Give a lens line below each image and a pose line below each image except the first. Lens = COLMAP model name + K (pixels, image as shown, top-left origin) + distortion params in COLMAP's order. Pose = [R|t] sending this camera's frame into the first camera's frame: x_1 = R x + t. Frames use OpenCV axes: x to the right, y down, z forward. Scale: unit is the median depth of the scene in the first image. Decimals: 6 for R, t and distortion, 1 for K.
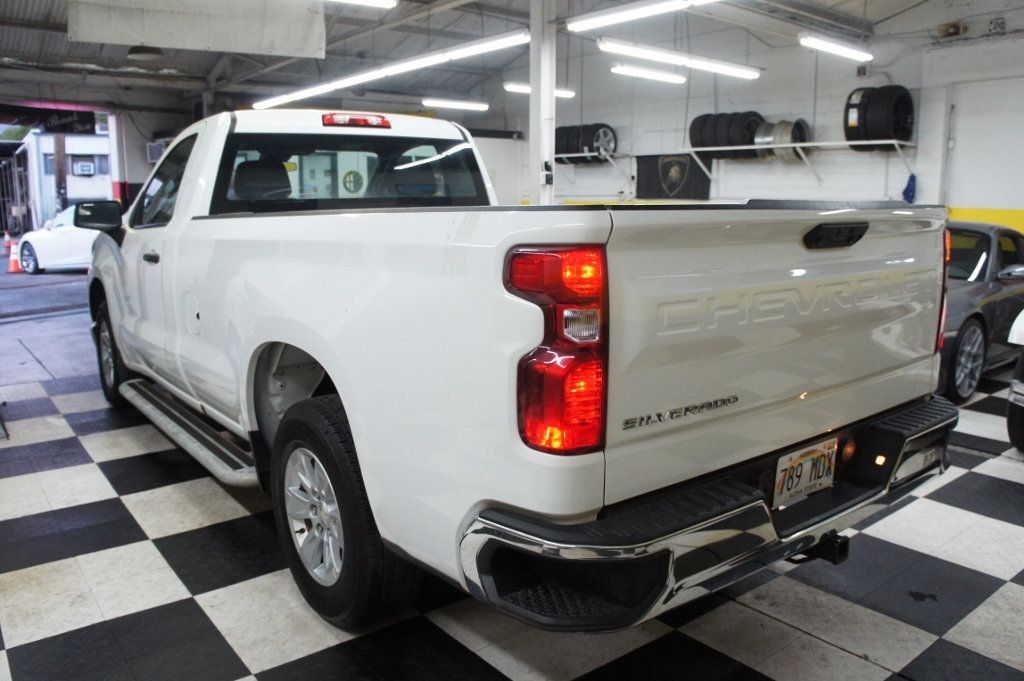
lens RADIAL K [[784.9, 0, 496.4], [0, 784.9, 340.3], [0, 0, 1]] dist [-0.185215, 0.106961]
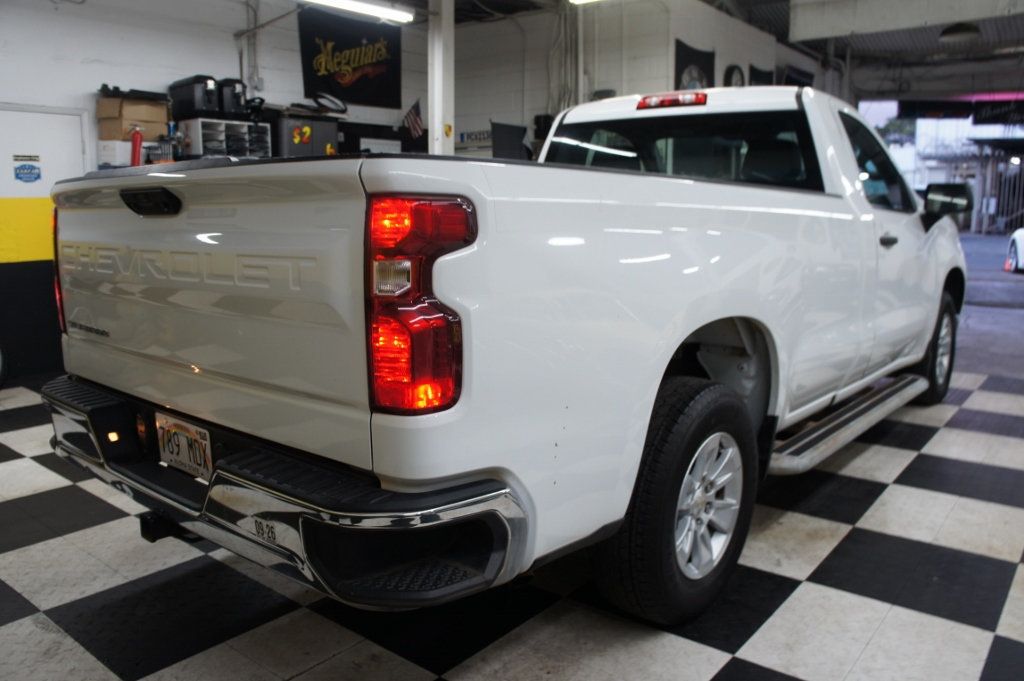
lens RADIAL K [[793.3, 0, 512.0], [0, 793.3, 340.5], [0, 0, 1]] dist [-0.177932, 0.120921]
pose [[0.214331, 0.166531, -0.962460, 0.760055], [-0.169315, 0.976776, 0.131303, -0.085416], [0.961974, 0.134817, 0.237550, 0.616261]]
